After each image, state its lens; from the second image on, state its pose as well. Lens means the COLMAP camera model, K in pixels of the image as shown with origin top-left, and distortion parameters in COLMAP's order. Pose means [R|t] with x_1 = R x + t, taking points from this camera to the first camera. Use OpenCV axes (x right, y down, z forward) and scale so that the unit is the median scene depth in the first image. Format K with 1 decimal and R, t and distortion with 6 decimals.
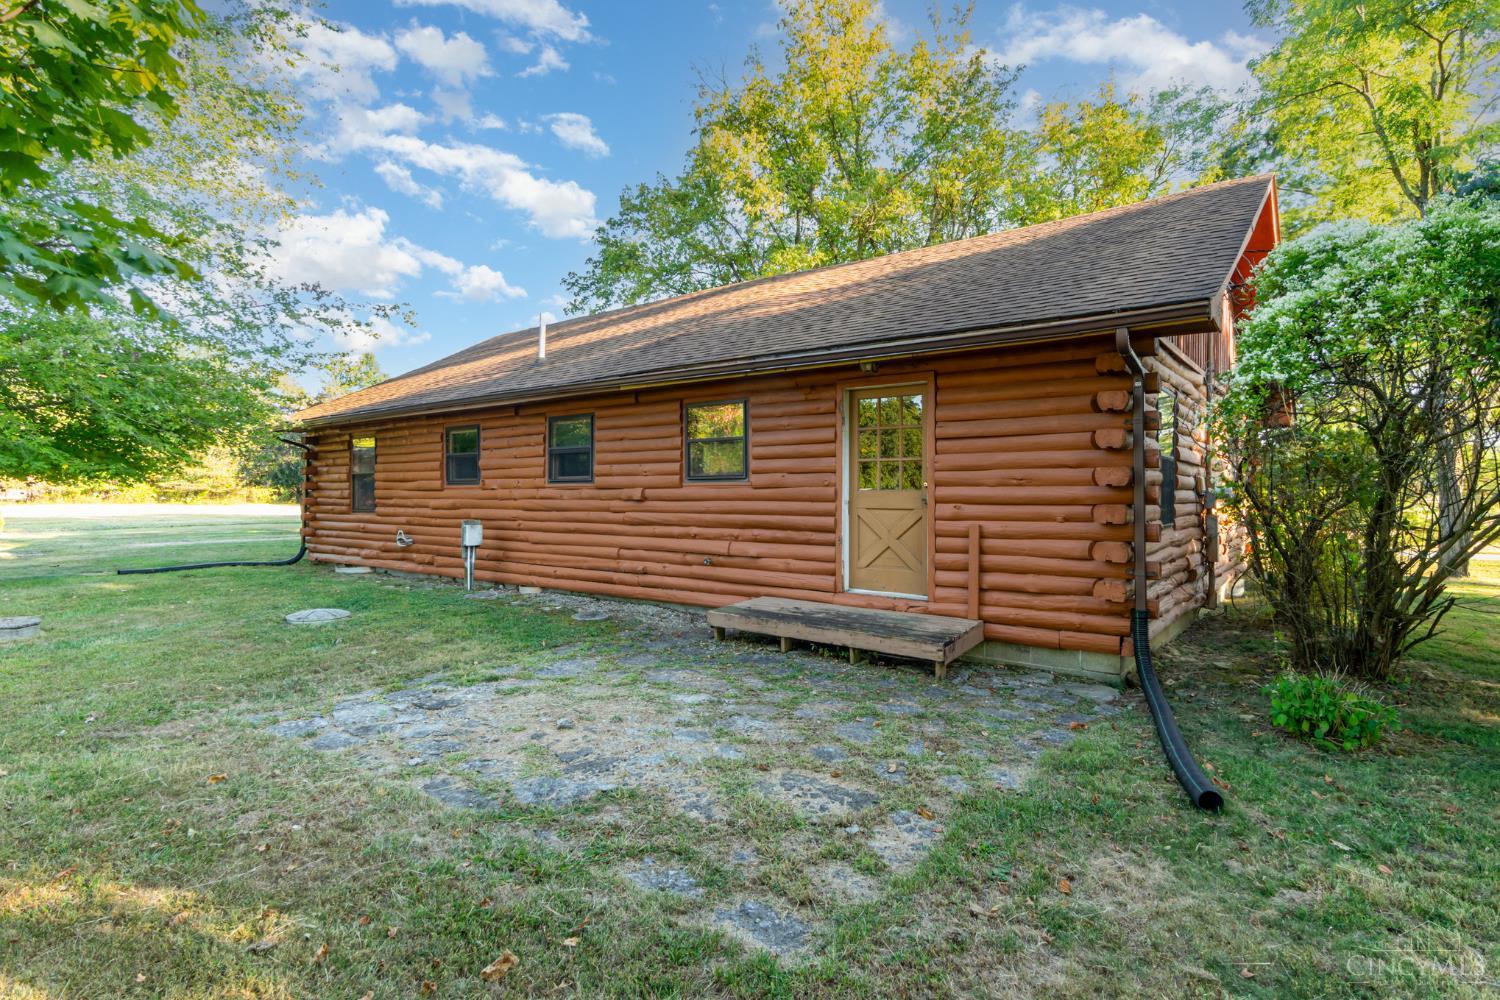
lens RADIAL K [[771.9, 0, 741.5], [0, 771.9, 495.1], [0, 0, 1]] dist [0.017439, 0.000988]
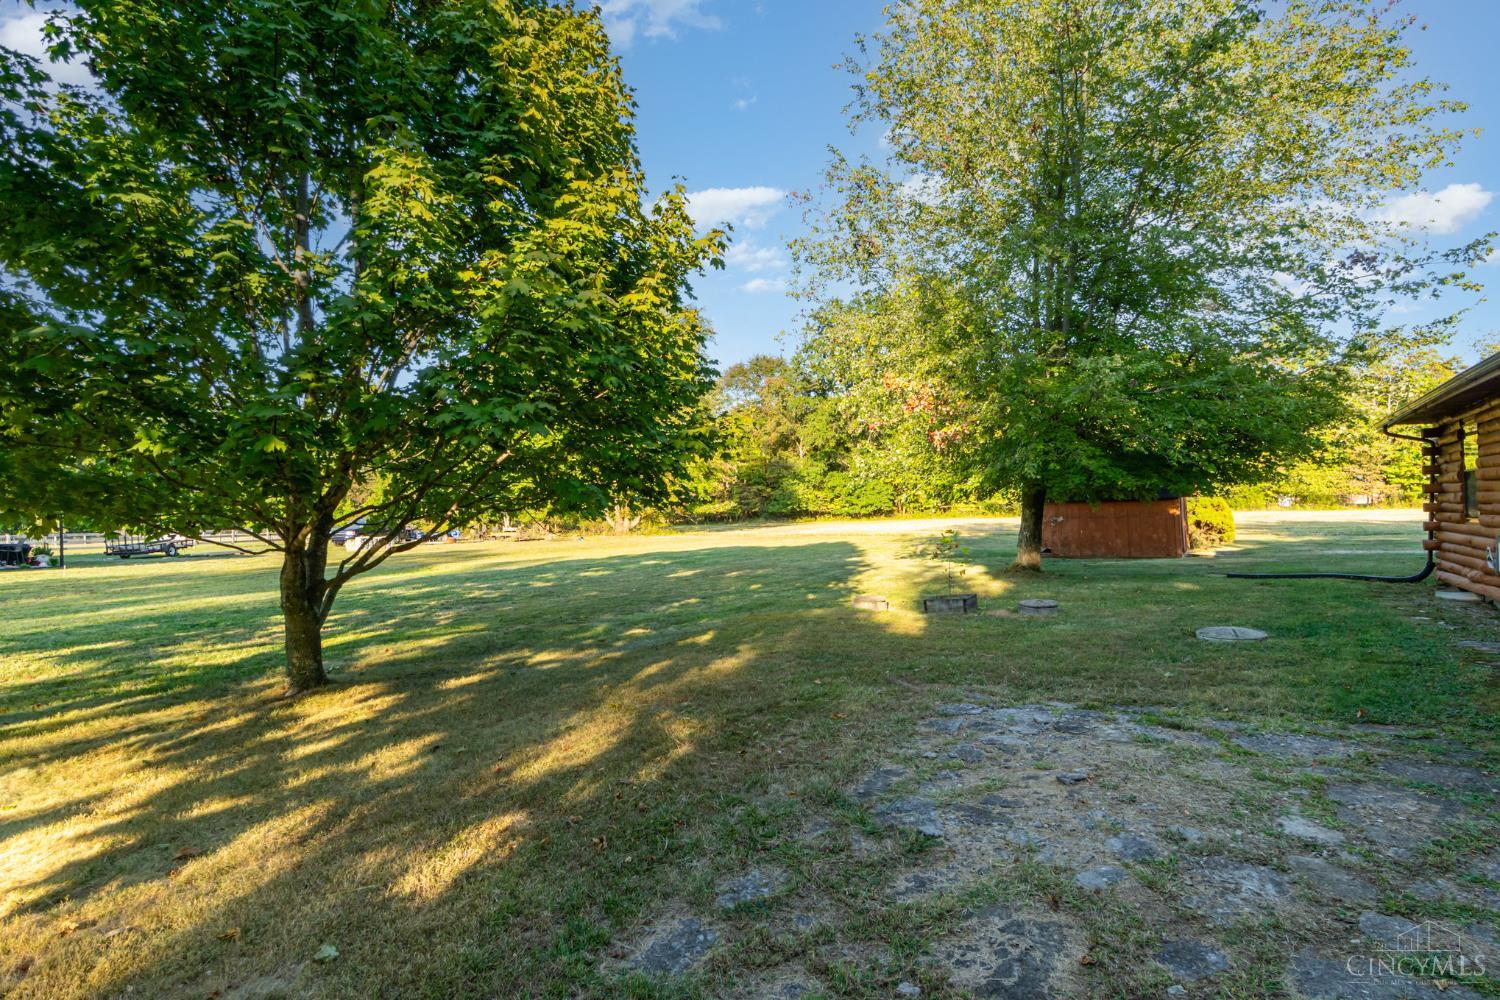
lens RADIAL K [[771.9, 0, 738.6], [0, 771.9, 504.2], [0, 0, 1]] dist [0.017439, 0.000988]
pose [[0.121975, -0.022753, -0.992272, 0.377801], [0.029124, 0.999389, -0.019337, -0.001934], [0.992106, -0.026540, 0.122563, 0.344420]]
